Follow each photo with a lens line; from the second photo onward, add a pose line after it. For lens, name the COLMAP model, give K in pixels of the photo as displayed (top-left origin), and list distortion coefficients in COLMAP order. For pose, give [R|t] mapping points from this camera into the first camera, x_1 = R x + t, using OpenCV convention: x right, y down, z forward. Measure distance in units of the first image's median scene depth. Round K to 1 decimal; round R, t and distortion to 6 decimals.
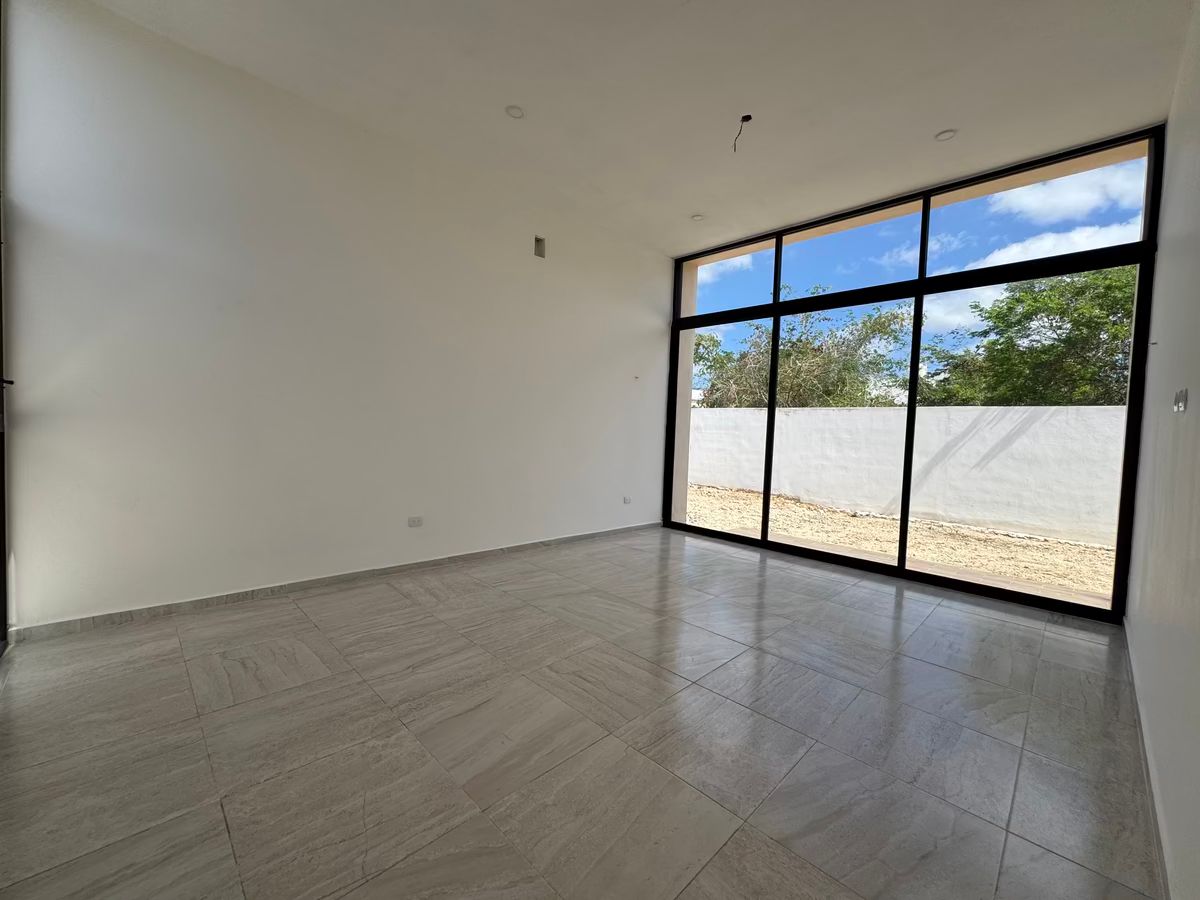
lens RADIAL K [[485.3, 0, 600.0], [0, 485.3, 450.0], [0, 0, 1]] dist [-0.007895, -0.000105]
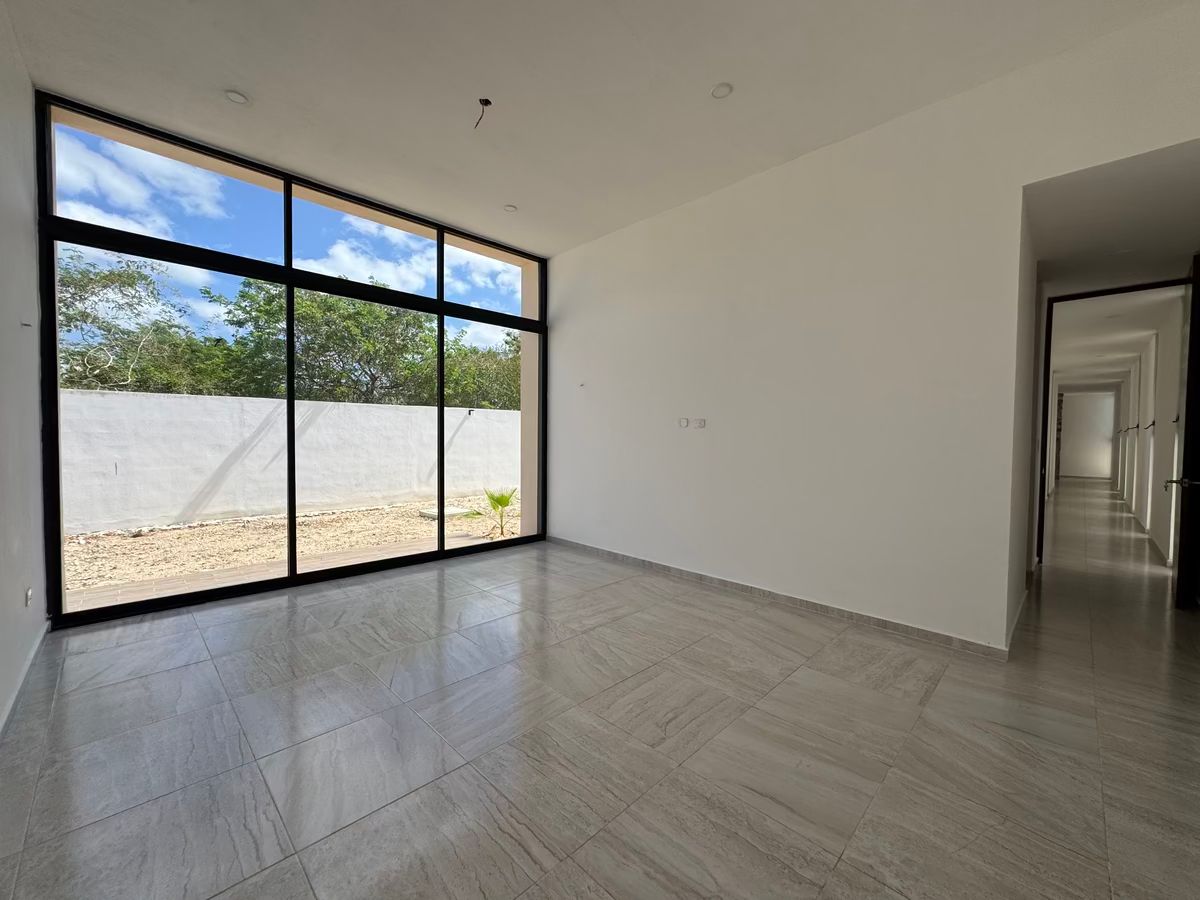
lens RADIAL K [[482.3, 0, 600.0], [0, 482.3, 450.0], [0, 0, 1]] dist [-0.001872, -0.000123]
pose [[-0.013543, -0.069694, 0.997477, -0.545078], [0.029899, 0.997094, 0.070073, -0.068435], [-0.999461, 0.030773, -0.011420, 0.669425]]
